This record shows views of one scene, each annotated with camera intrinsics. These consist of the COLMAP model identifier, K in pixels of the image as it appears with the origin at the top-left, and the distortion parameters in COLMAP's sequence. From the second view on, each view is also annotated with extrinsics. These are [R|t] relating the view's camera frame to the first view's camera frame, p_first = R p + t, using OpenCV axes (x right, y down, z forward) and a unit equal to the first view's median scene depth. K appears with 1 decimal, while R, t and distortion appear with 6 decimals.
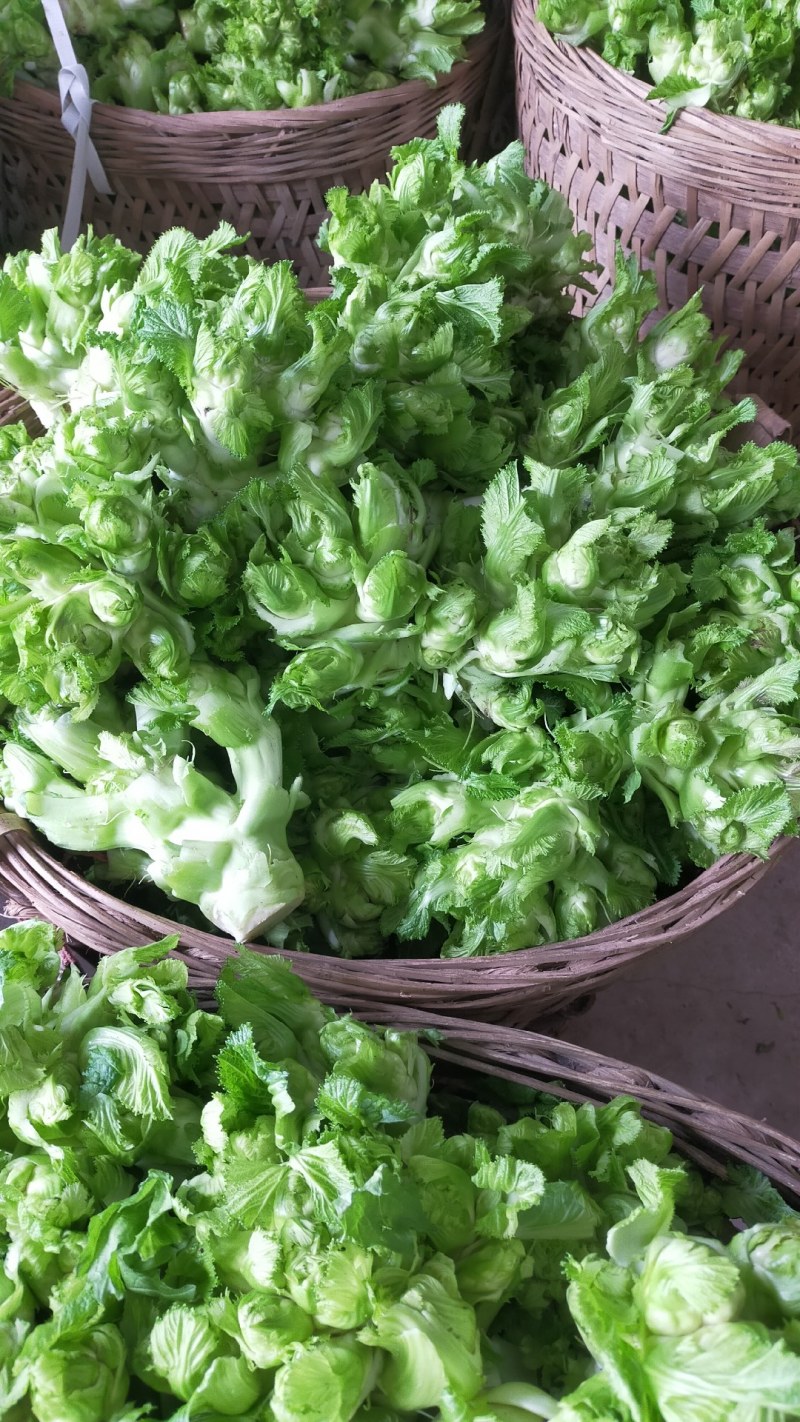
lens RADIAL K [[1073.1, 0, 400.0], [0, 1073.1, 711.0], [0, 0, 1]] dist [0.022464, -0.010029]
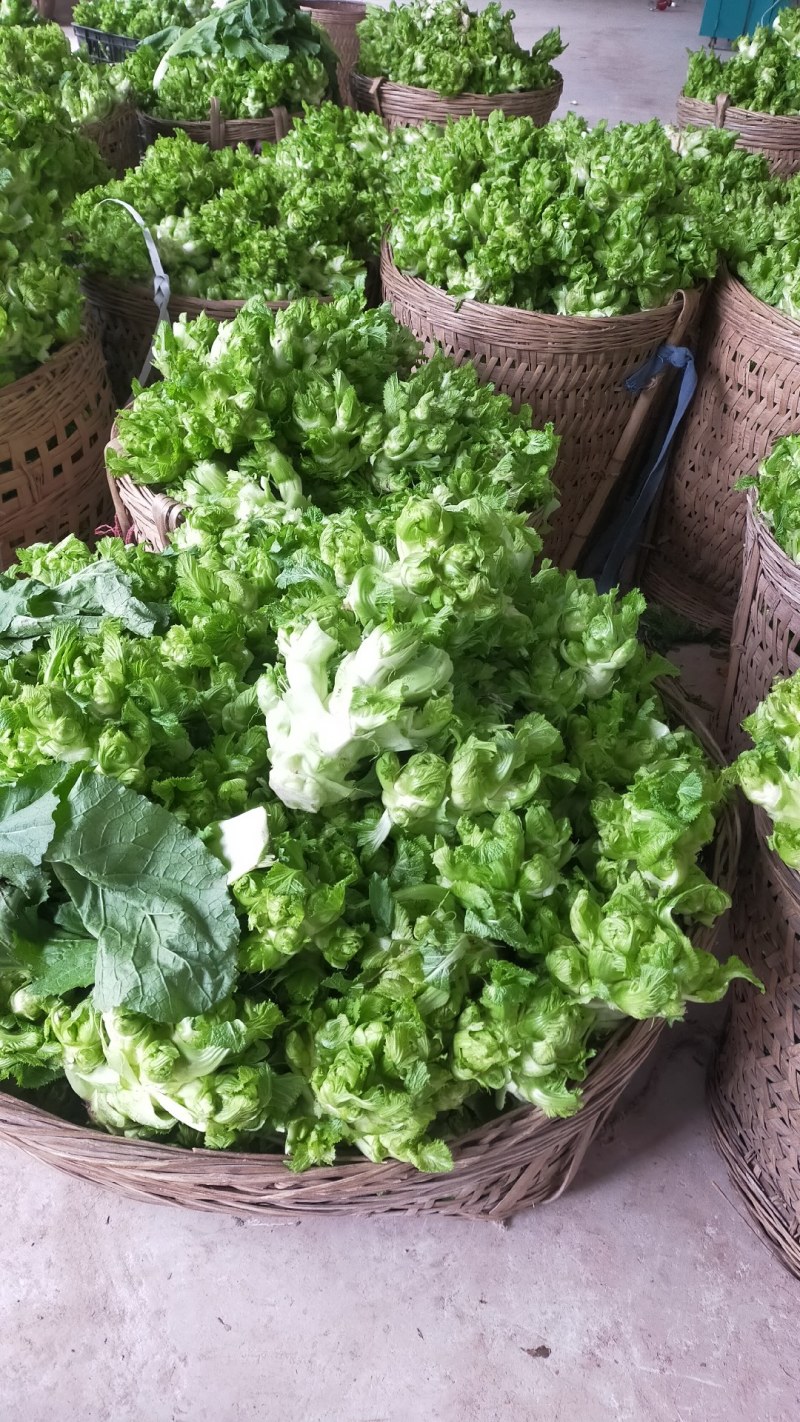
lens RADIAL K [[1043.0, 0, 396.2], [0, 1043.0, 742.7], [0, 0, 1]] dist [0.070727, -0.102289]
pose [[0.992103, -0.006429, 0.125261, -0.140363], [0.037462, 0.968287, -0.247017, 0.823181], [-0.119700, 0.249759, 0.960881, -0.786660]]
